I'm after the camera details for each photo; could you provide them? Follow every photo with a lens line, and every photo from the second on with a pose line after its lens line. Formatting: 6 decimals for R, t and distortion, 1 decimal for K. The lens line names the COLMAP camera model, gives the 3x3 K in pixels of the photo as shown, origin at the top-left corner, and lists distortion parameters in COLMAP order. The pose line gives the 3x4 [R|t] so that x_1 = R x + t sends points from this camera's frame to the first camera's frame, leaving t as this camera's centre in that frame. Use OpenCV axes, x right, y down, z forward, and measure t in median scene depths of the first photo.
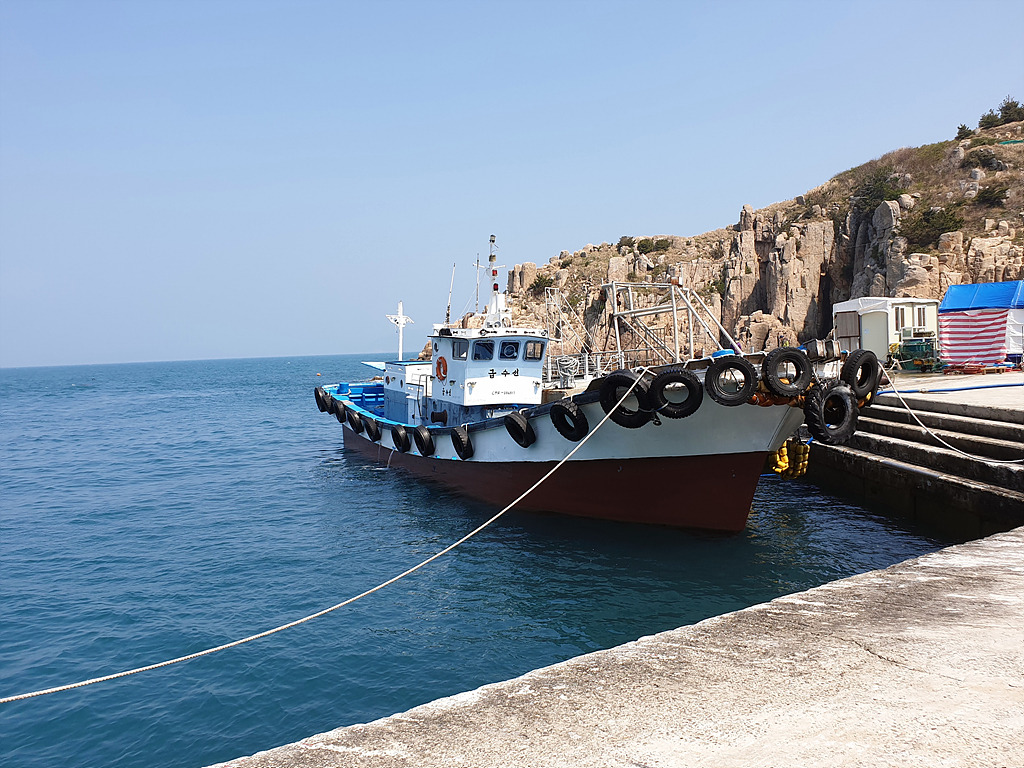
lens RADIAL K [[843.9, 0, 422.3], [0, 843.9, 383.8], [0, 0, 1]] dist [0.000964, -0.001832]
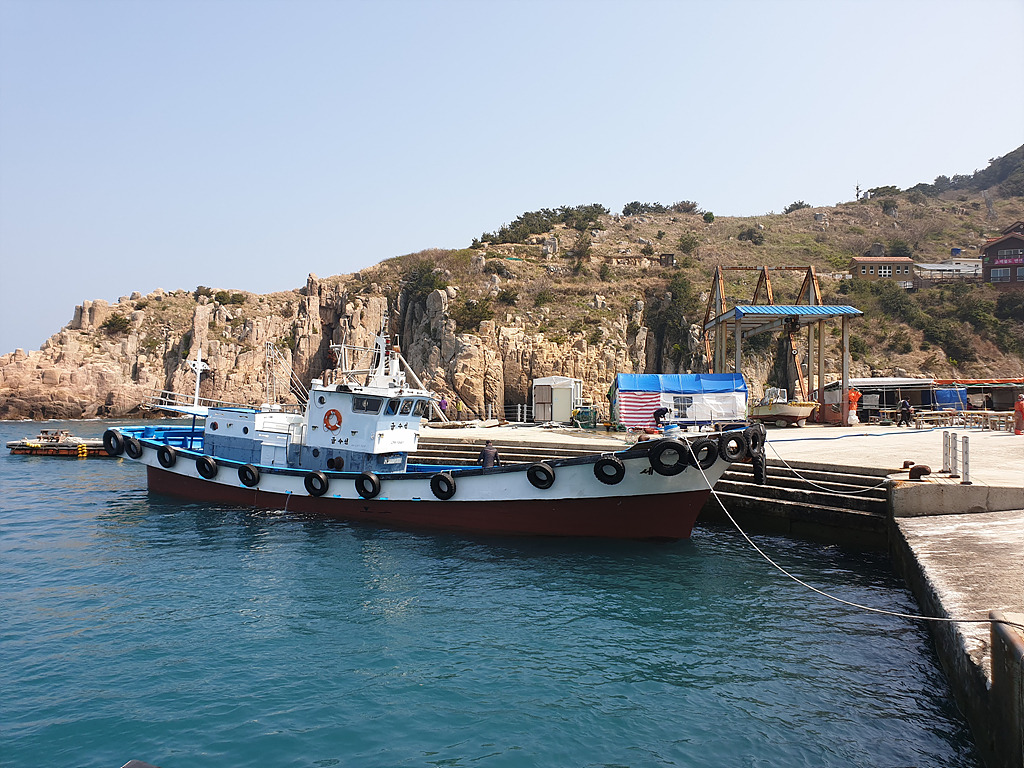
lens RADIAL K [[843.9, 0, 422.3], [0, 843.9, 383.8], [0, 0, 1]] dist [0.000964, -0.001832]
pose [[0.784003, 0.053072, 0.618485, -0.205513], [-0.023618, 0.998167, -0.055713, -0.002159], [-0.620308, 0.029072, 0.783819, 0.015043]]
